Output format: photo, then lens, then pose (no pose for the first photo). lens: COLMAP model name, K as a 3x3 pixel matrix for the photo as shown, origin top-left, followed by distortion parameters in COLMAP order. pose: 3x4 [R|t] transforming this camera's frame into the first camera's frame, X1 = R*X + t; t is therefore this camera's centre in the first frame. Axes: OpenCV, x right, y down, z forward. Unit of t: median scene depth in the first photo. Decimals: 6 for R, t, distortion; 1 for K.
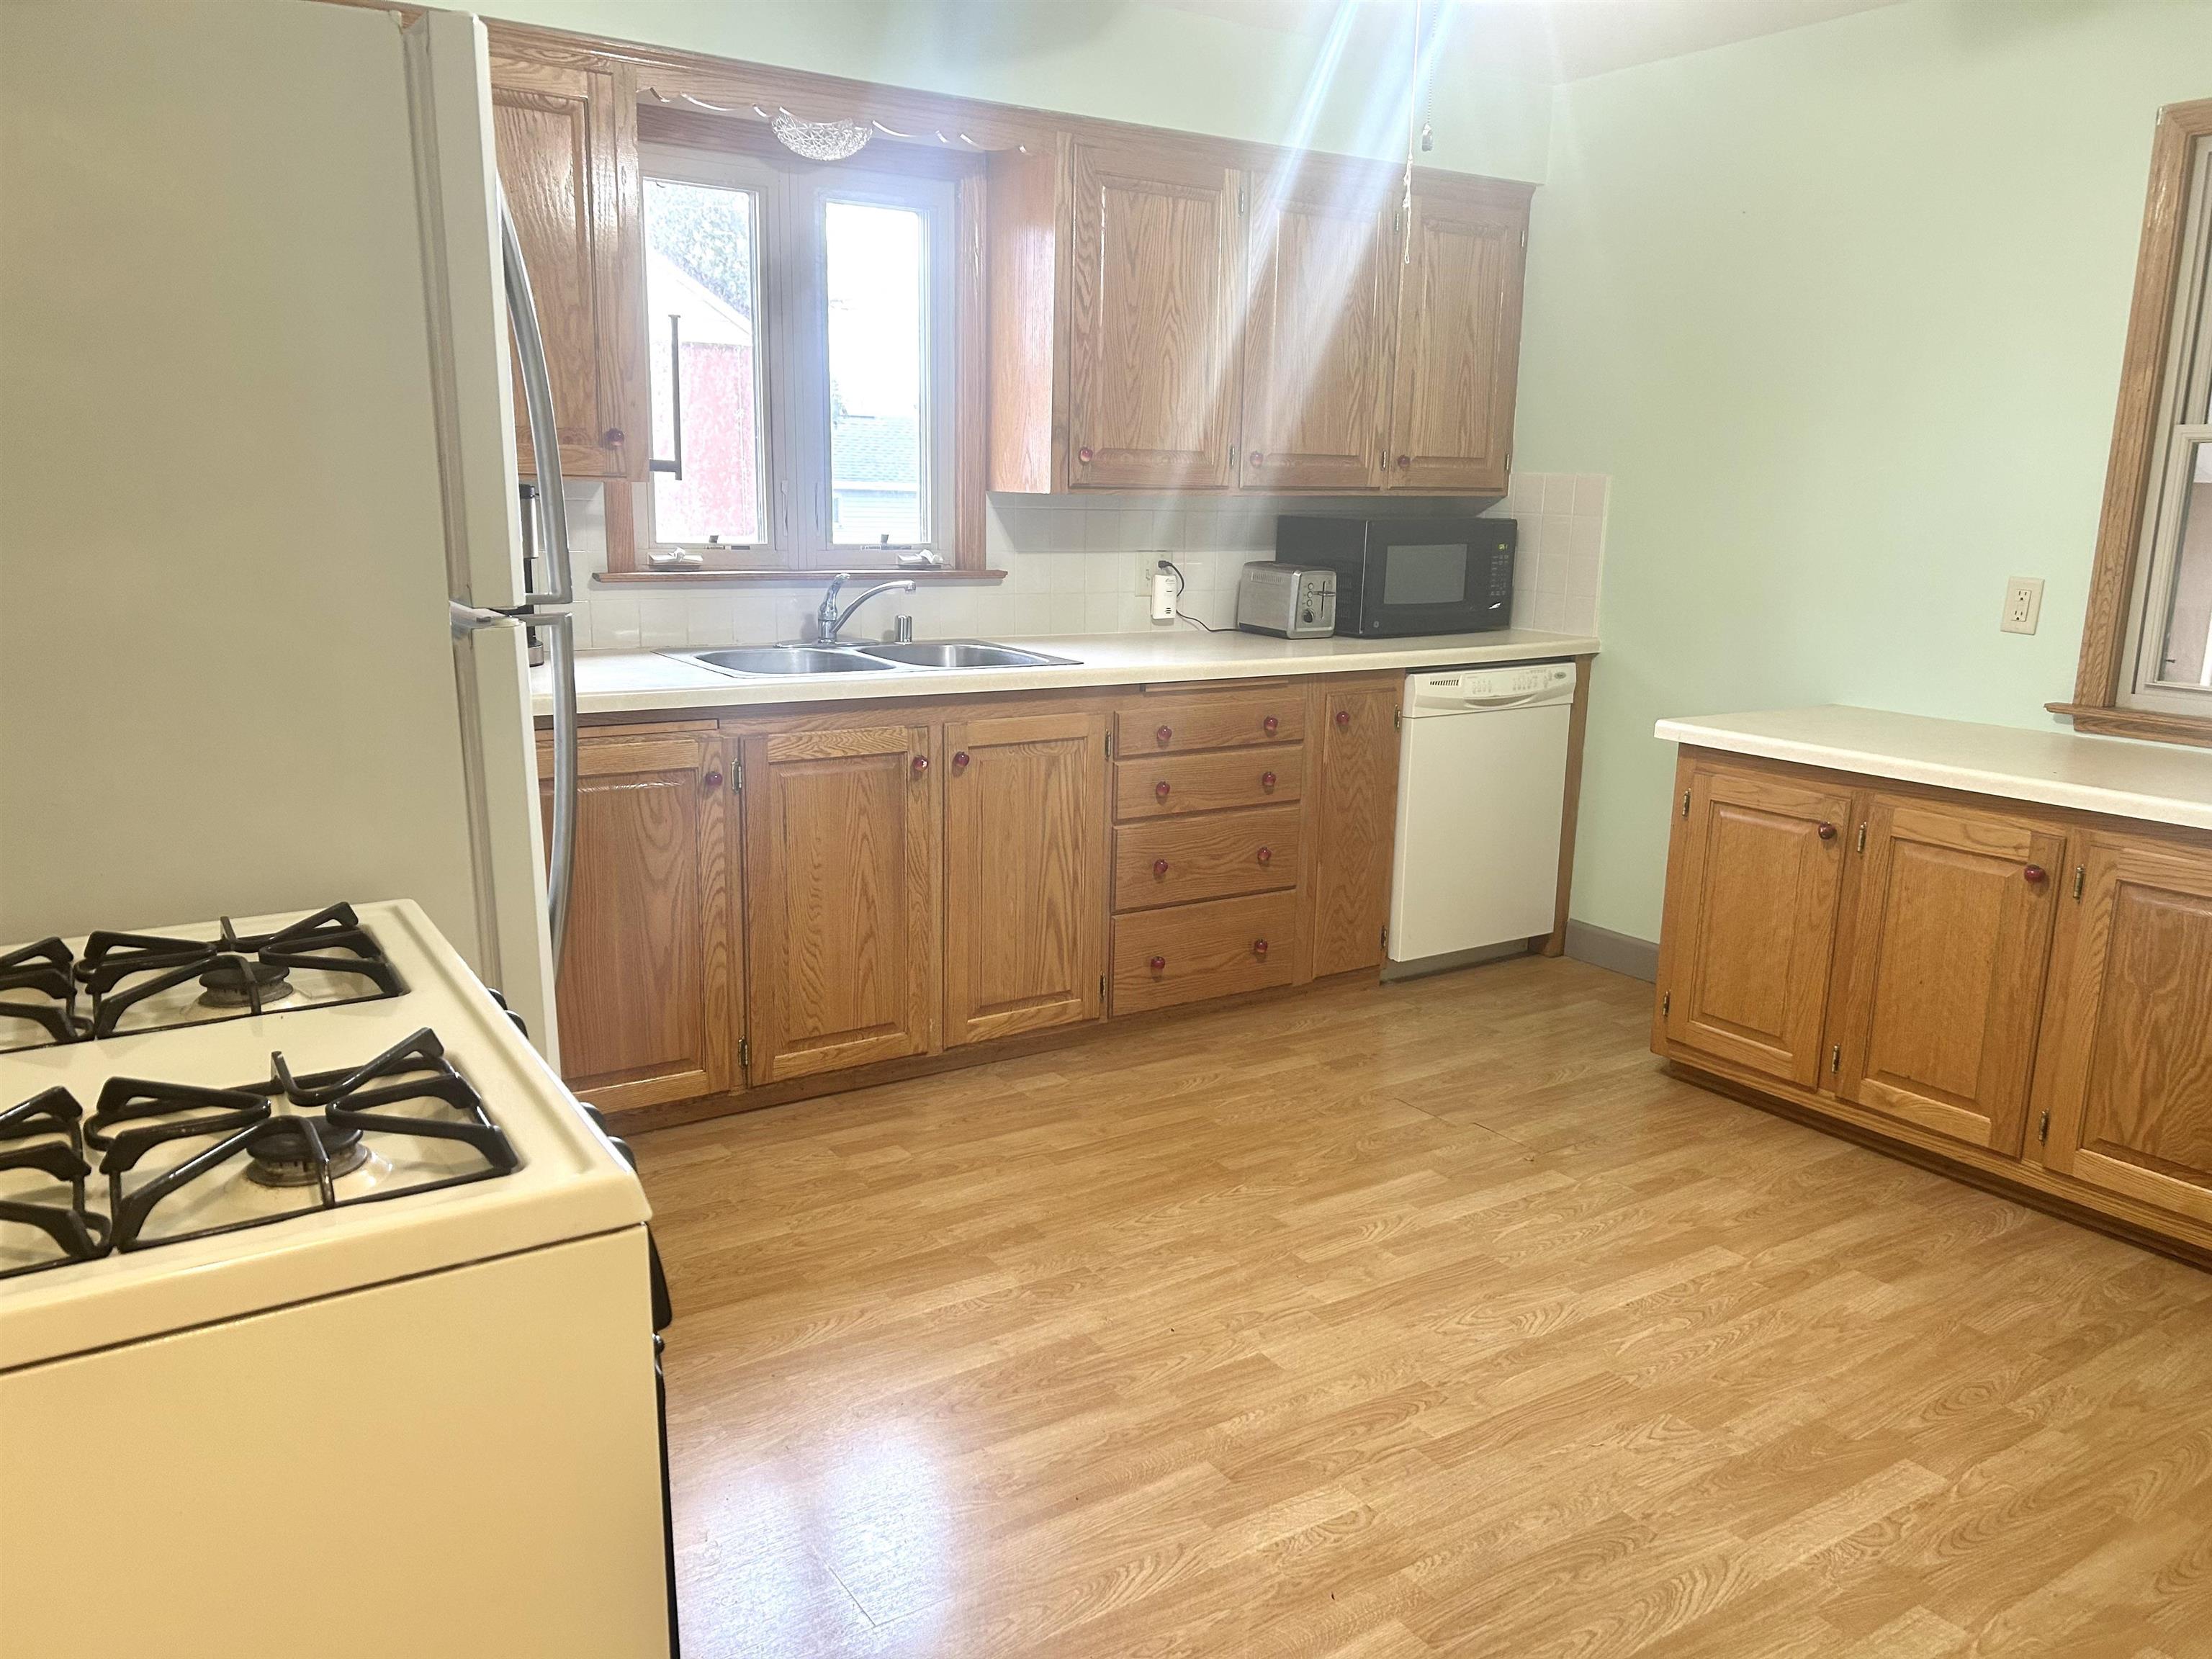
lens RADIAL K [[1656.5, 0, 1101.3], [0, 1656.5, 830.0], [0, 0, 1]] dist [0.063543, -0.066878]
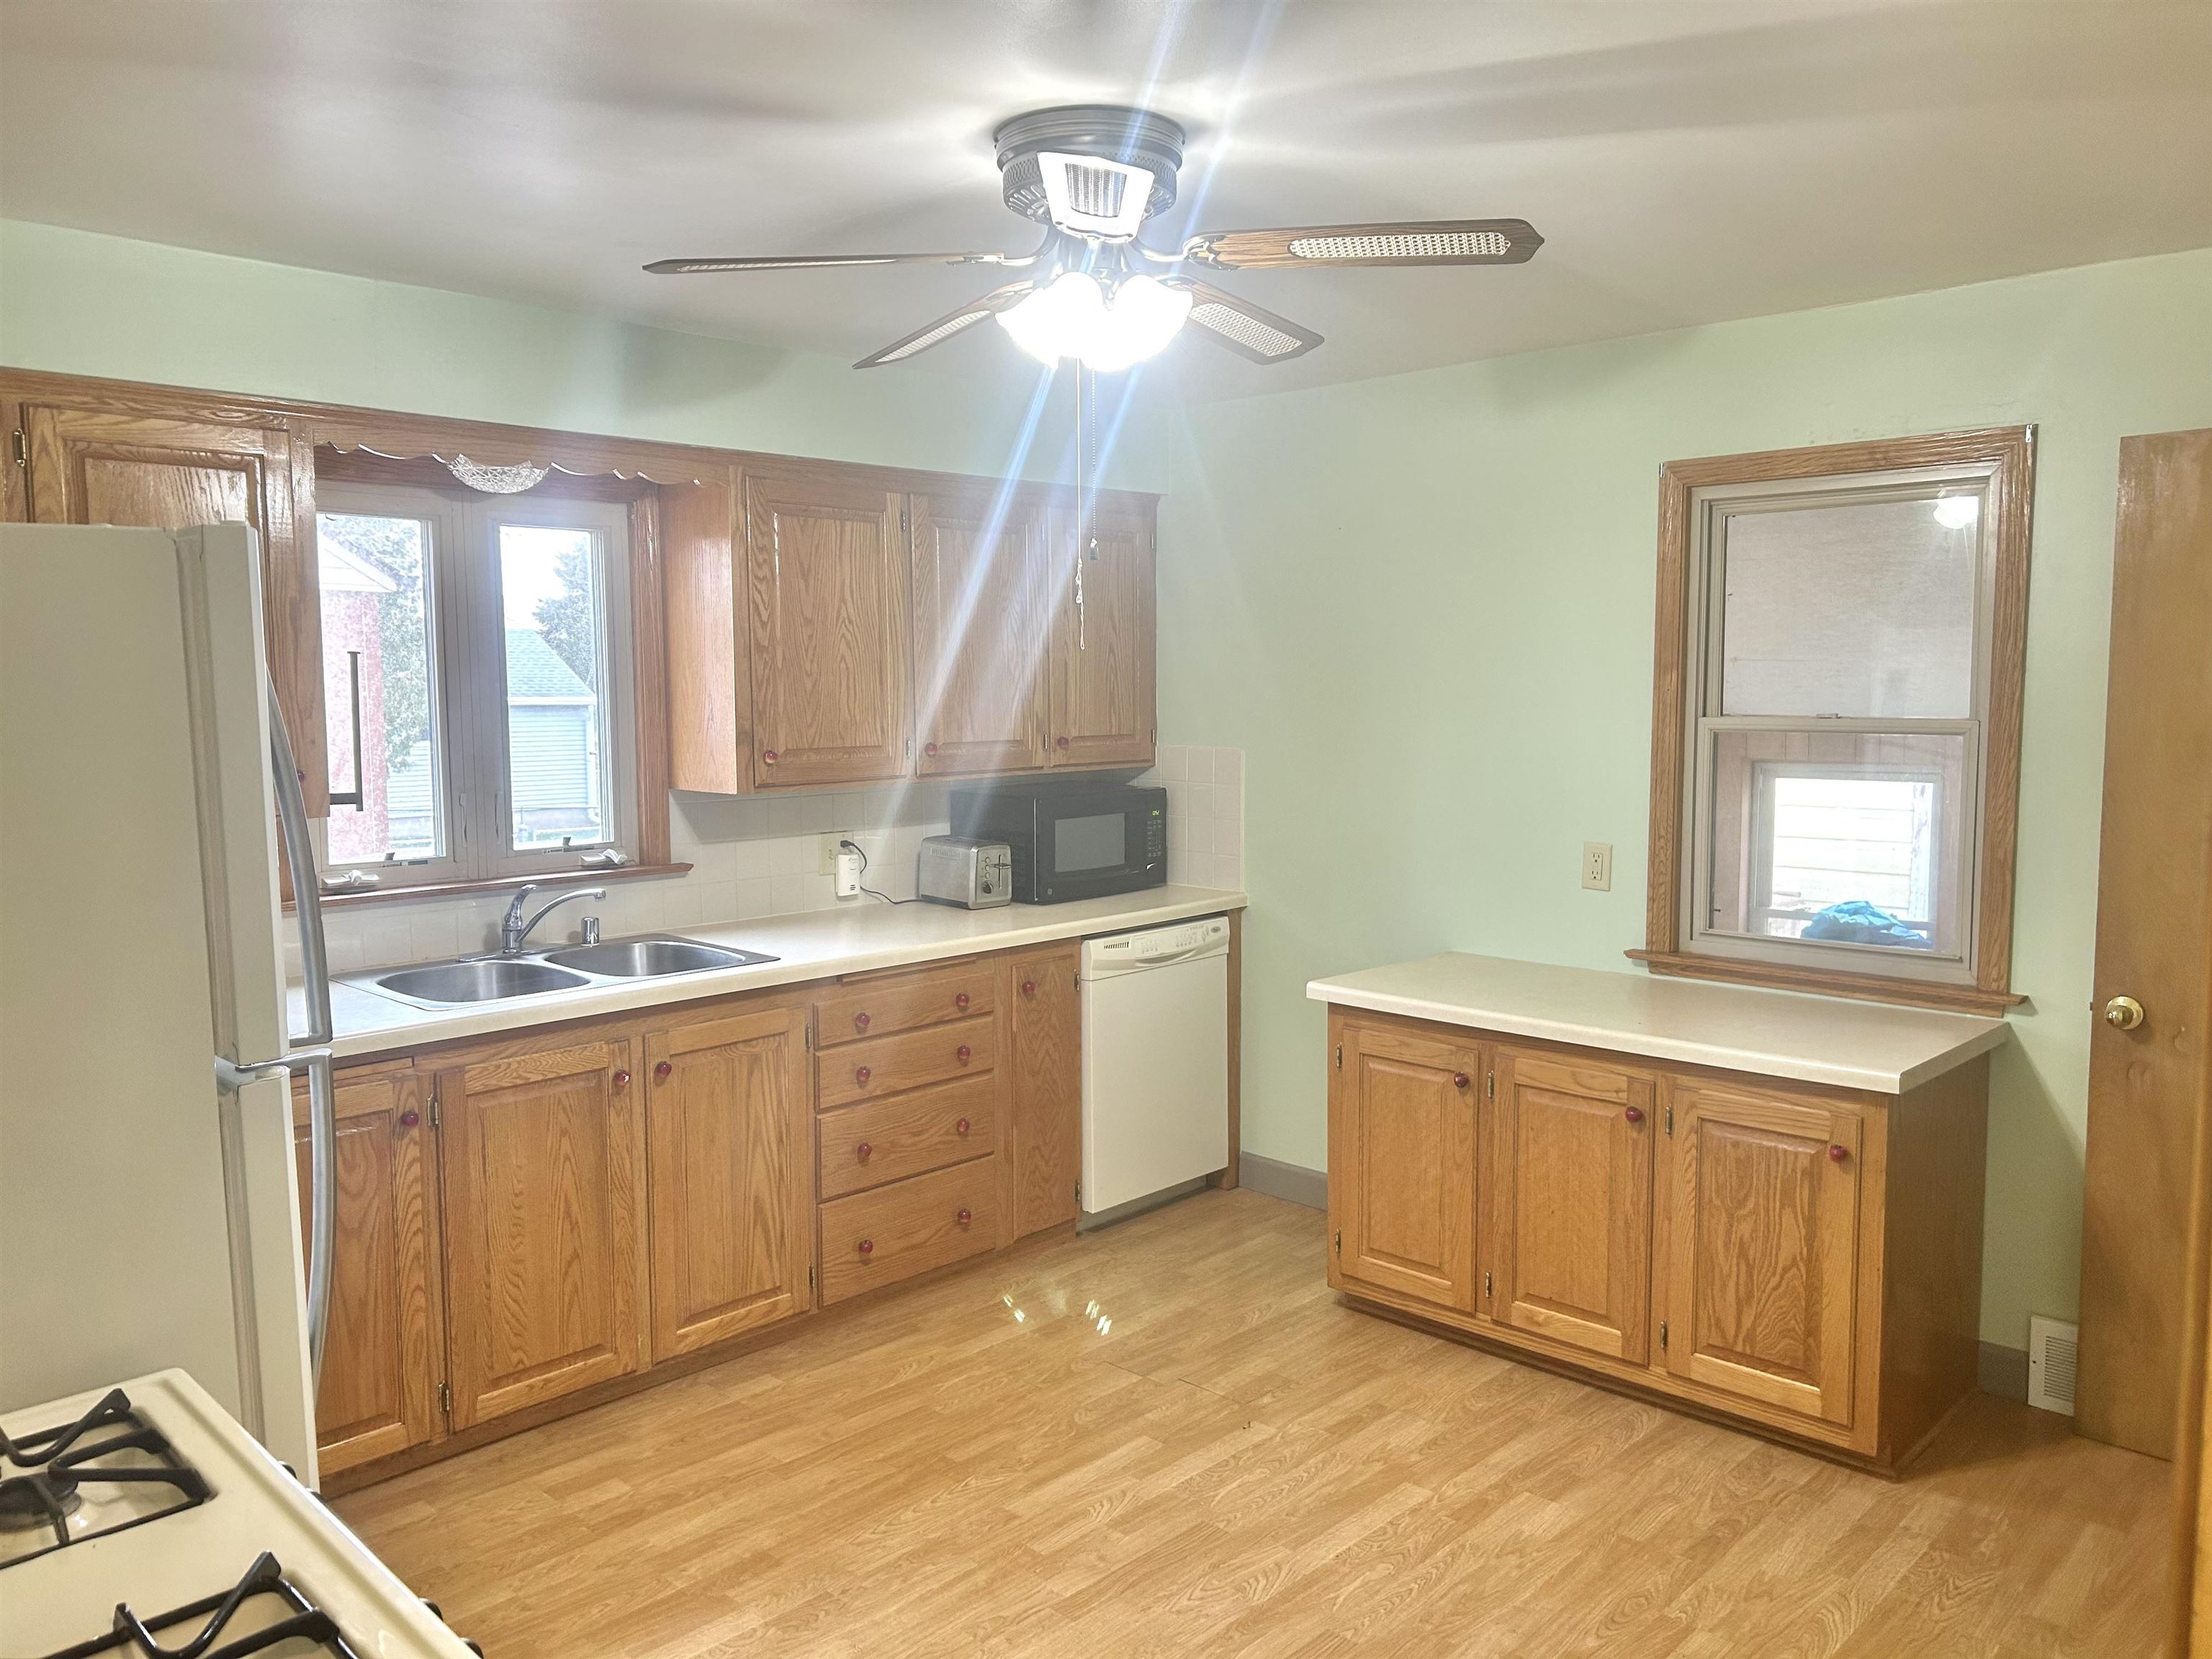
lens RADIAL K [[1656.5, 0, 1097.9], [0, 1656.5, 835.8], [0, 0, 1]] dist [0.063543, -0.066878]
pose [[0.976351, -0.046035, 0.211235, -0.035199], [0.069032, 0.992302, -0.102815, -0.063002], [-0.204876, 0.114965, 0.972013, -0.059660]]
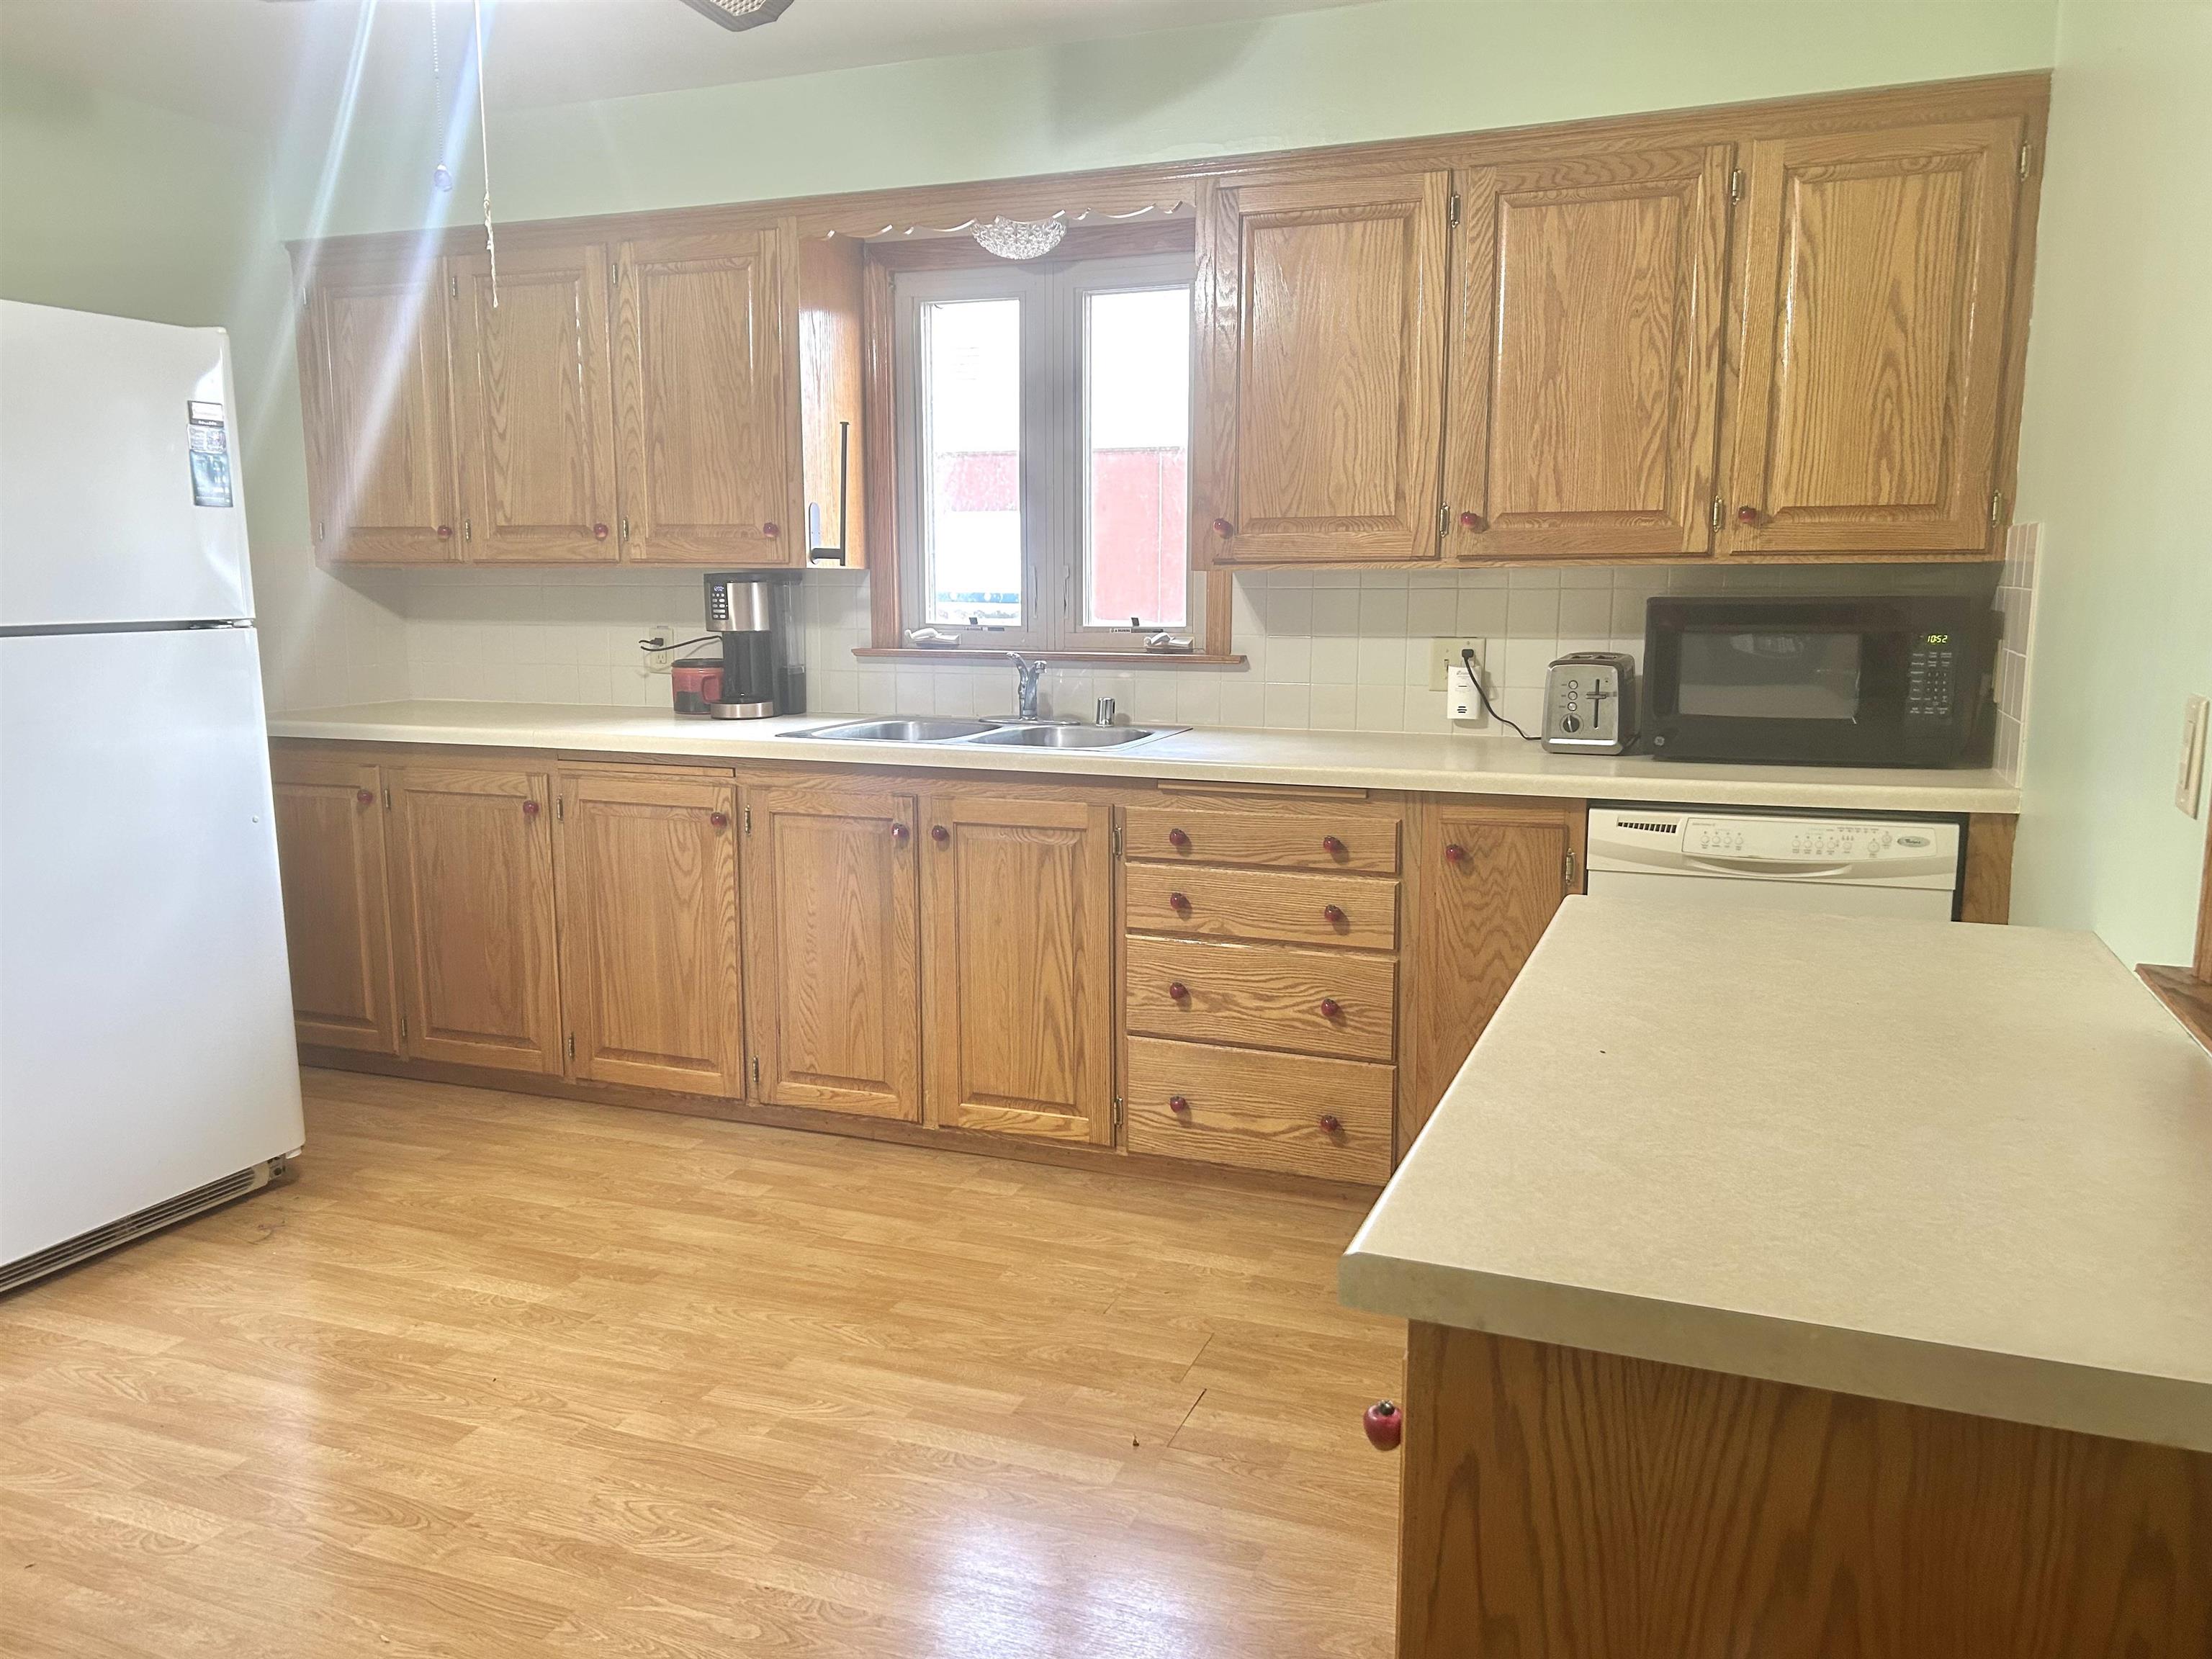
lens RADIAL K [[1656.5, 0, 1099.3], [0, 1656.5, 828.0], [0, 0, 1]] dist [0.063543, -0.066878]
pose [[0.575155, 0.100971, -0.811789, 0.799384], [-0.157498, 0.987455, 0.011233, -0.074529], [0.802740, 0.121394, 0.583843, 0.510549]]
